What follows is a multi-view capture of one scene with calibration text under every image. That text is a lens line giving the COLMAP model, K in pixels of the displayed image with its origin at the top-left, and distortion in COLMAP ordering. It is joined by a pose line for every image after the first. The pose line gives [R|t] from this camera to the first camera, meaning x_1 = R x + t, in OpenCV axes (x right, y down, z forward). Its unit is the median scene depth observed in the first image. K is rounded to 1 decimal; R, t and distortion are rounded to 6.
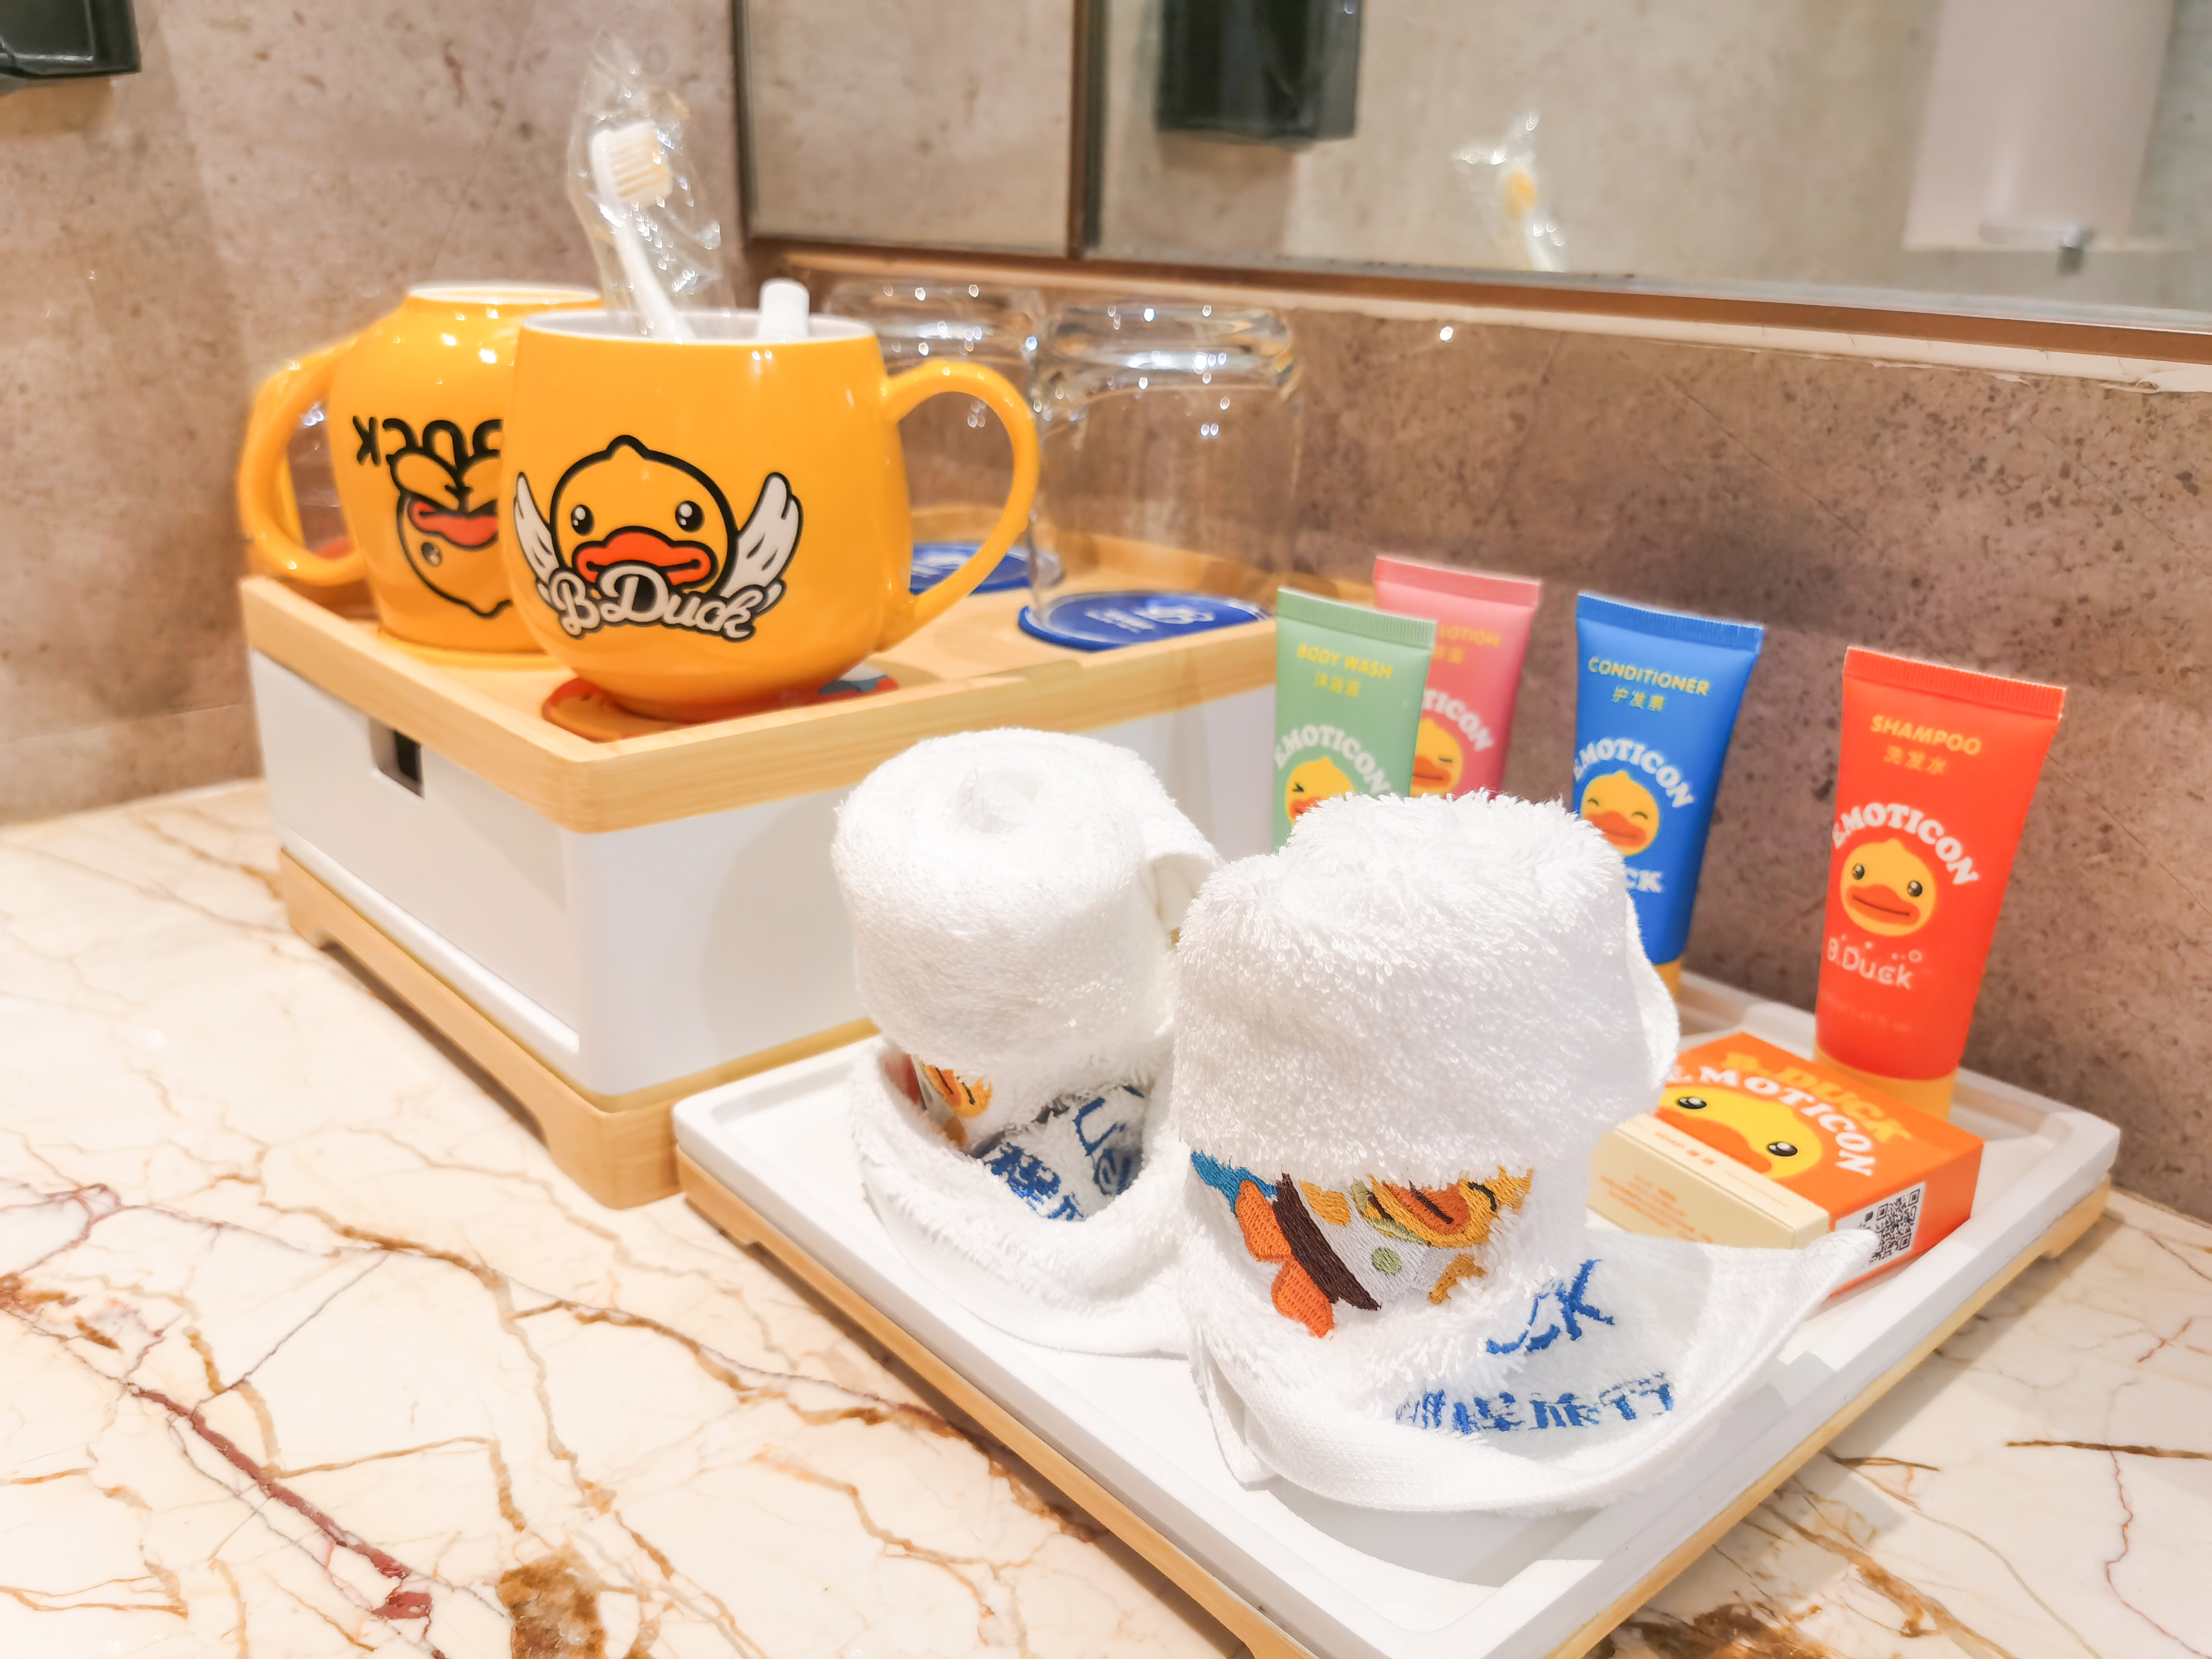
lens RADIAL K [[1739.5, 0, 1106.0], [0, 1739.5, 829.5], [0, 0, 1]] dist [-0.008799, -0.005558]
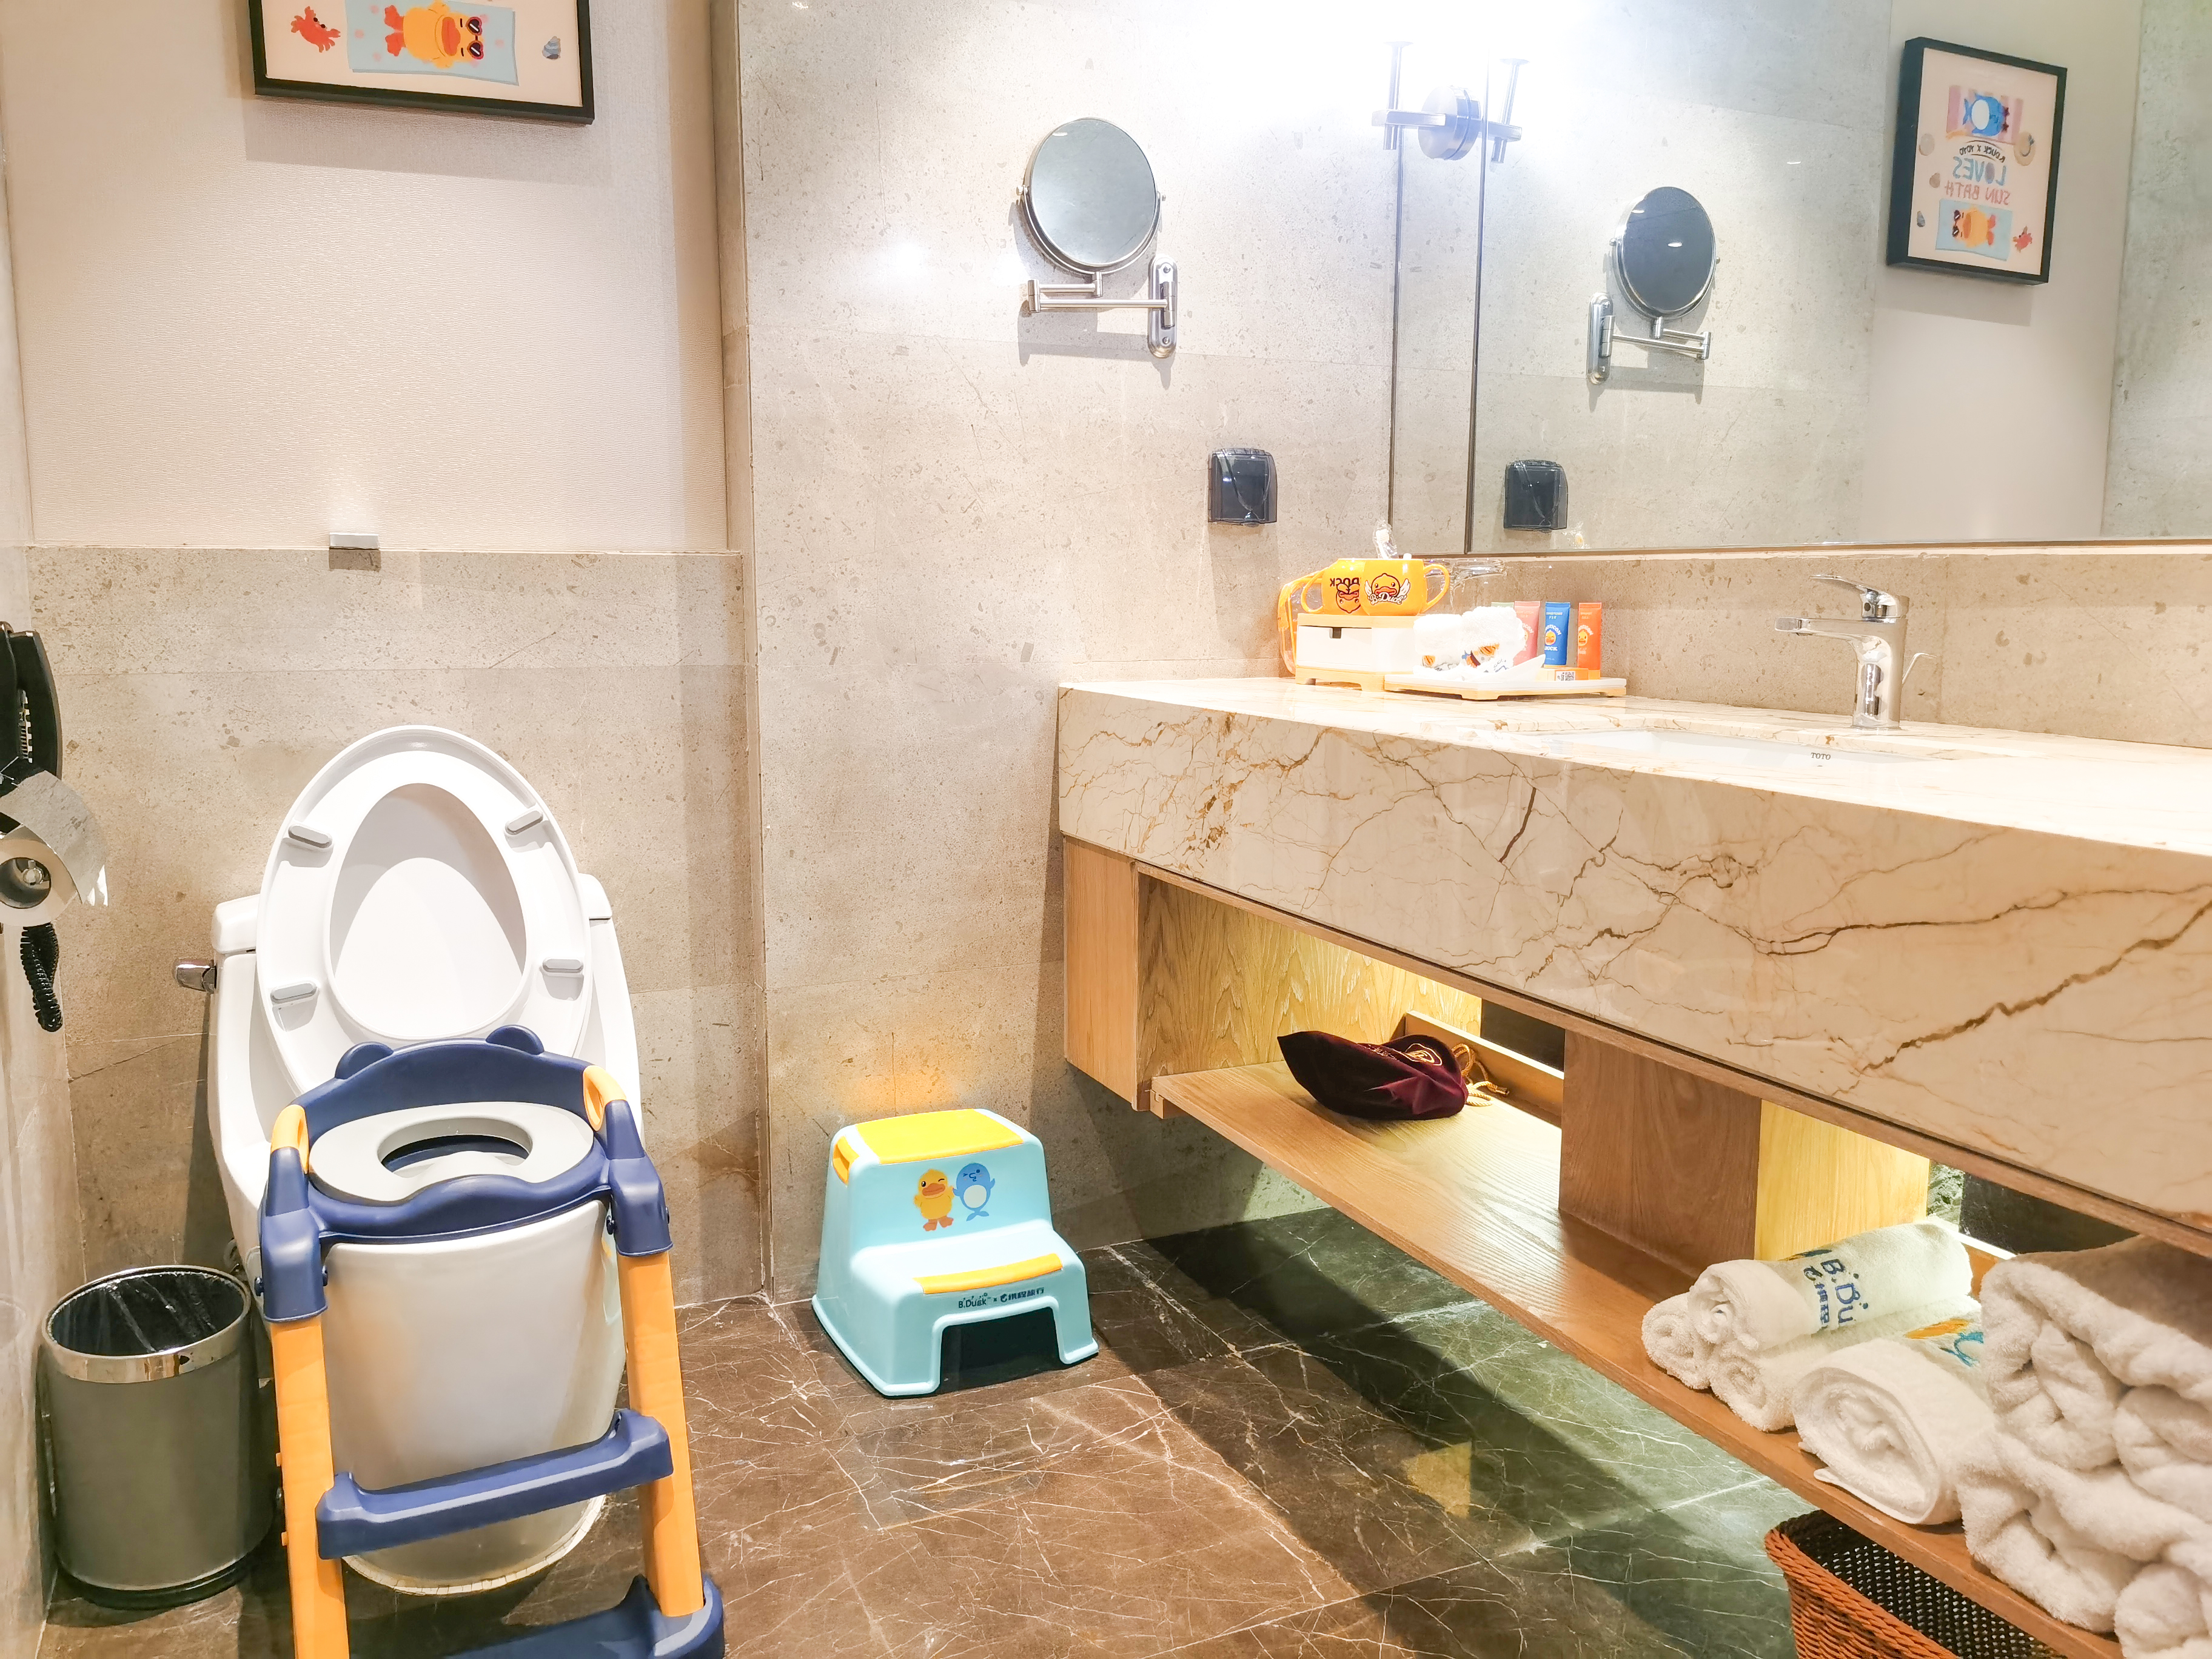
lens RADIAL K [[1739.5, 0, 1106.0], [0, 1739.5, 829.5], [0, 0, 1]] dist [-0.008799, -0.005558]
pose [[0.956028, 0.020375, -0.292567, 0.566172], [-0.083381, 0.975300, -0.204544, 1.836114], [0.281173, 0.219945, 0.934112, -4.463344]]
